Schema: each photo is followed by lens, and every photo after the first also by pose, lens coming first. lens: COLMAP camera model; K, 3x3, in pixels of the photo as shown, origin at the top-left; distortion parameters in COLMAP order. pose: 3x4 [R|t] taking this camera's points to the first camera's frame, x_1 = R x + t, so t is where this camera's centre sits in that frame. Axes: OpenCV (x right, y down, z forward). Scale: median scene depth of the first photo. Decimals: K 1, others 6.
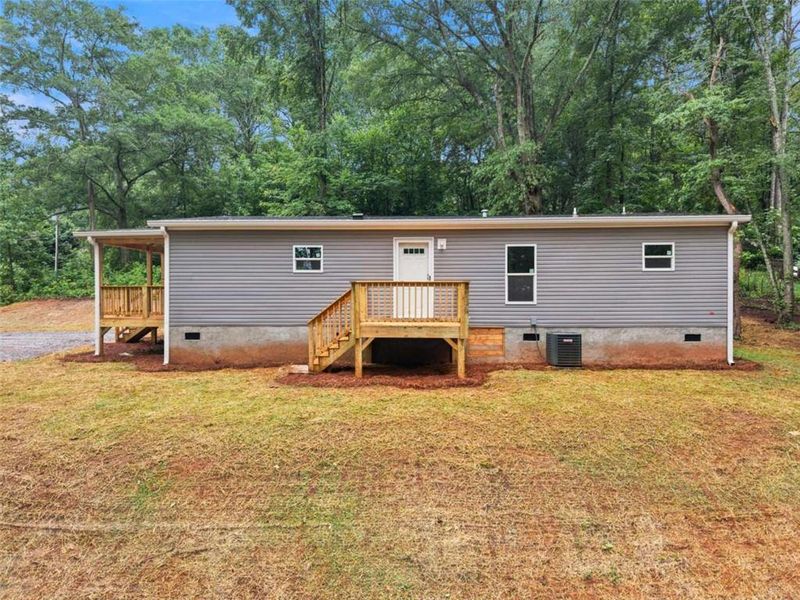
lens RADIAL K [[540.5, 0, 397.6], [0, 540.5, 299.2], [0, 0, 1]] dist [0.006580, -0.006159]
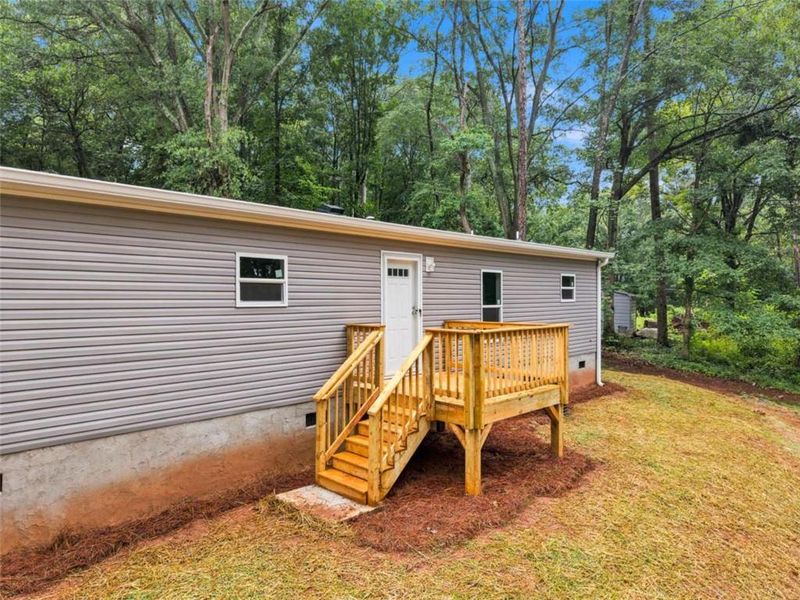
lens RADIAL K [[540.5, 0, 397.6], [0, 540.5, 299.2], [0, 0, 1]] dist [0.006580, -0.006159]
pose [[0.656138, -0.000155, 0.754641, -0.476320], [0.007220, 0.999956, -0.006072, -0.052586], [-0.754606, 0.009433, 0.656110, 0.568724]]
